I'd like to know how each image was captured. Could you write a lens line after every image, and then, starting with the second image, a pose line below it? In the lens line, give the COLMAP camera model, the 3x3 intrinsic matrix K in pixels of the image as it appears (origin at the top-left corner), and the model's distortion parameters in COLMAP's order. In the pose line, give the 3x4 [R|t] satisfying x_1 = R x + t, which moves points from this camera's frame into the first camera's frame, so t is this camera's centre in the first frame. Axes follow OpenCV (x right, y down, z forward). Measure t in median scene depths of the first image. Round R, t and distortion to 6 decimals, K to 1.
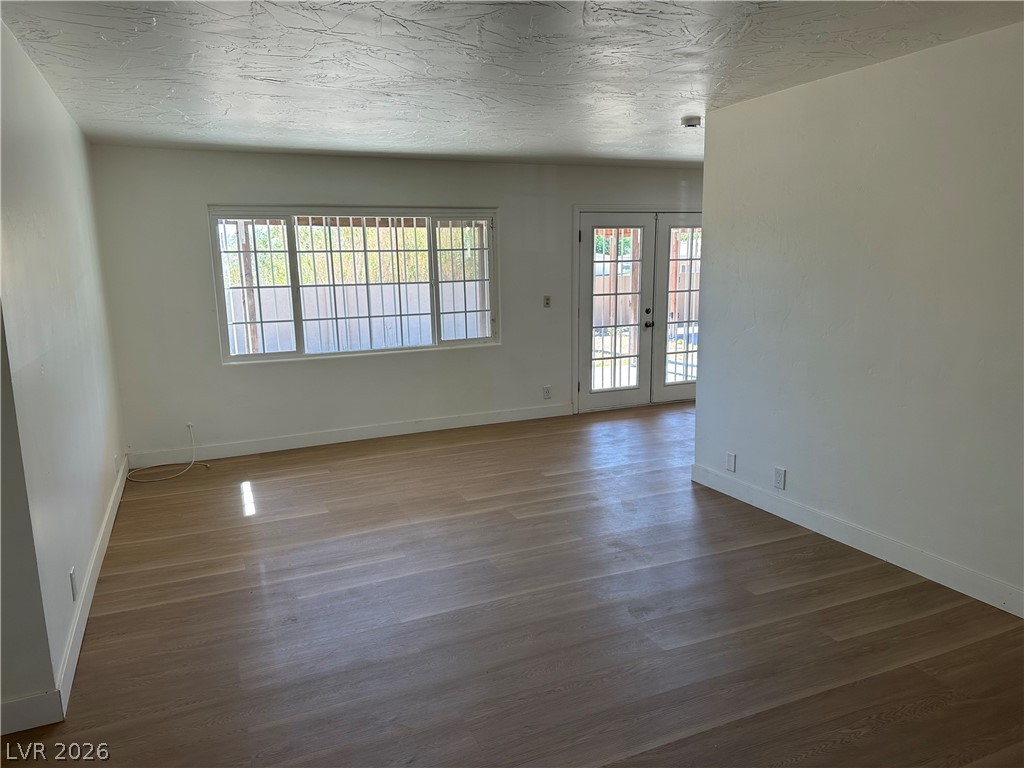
lens RADIAL K [[706.3, 0, 512.4], [0, 706.3, 388.6], [0, 0, 1]] dist [0.069160, -0.085983]
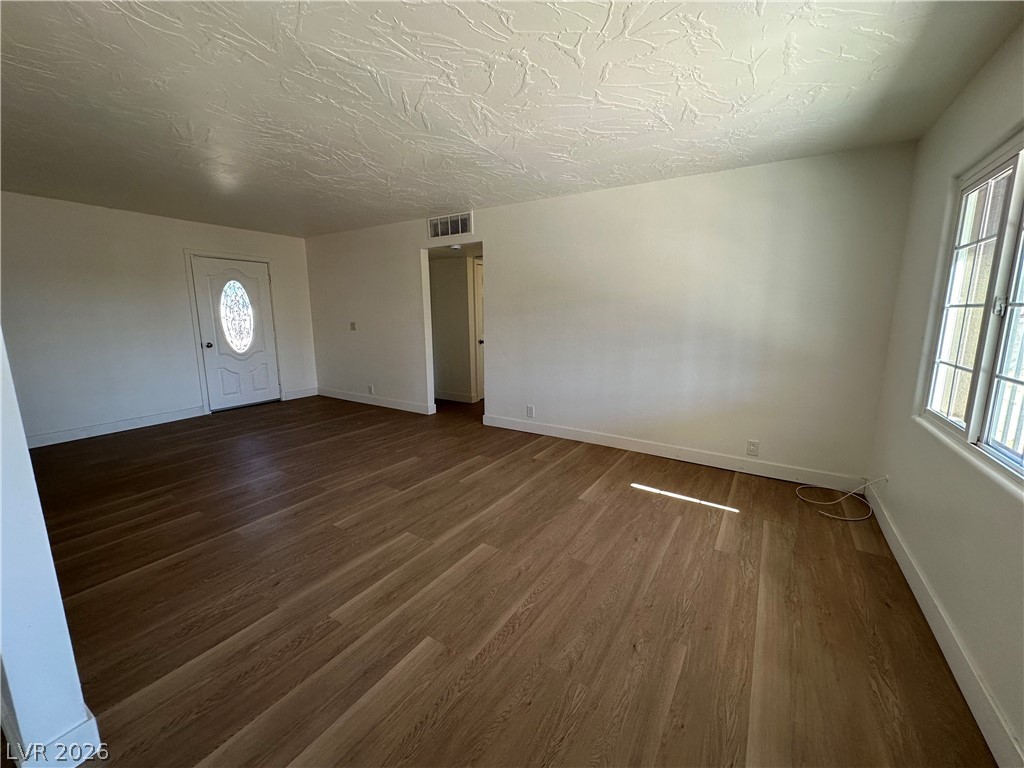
lens RADIAL K [[407.1, 0, 514.7], [0, 407.1, 381.5], [0, 0, 1]] dist [-0.002841, 0.000343]
pose [[-0.822649, 0.123345, -0.555008, 0.147089], [-0.080438, 0.941114, 0.328382, -0.186880], [0.562830, 0.314787, -0.764285, 1.211017]]
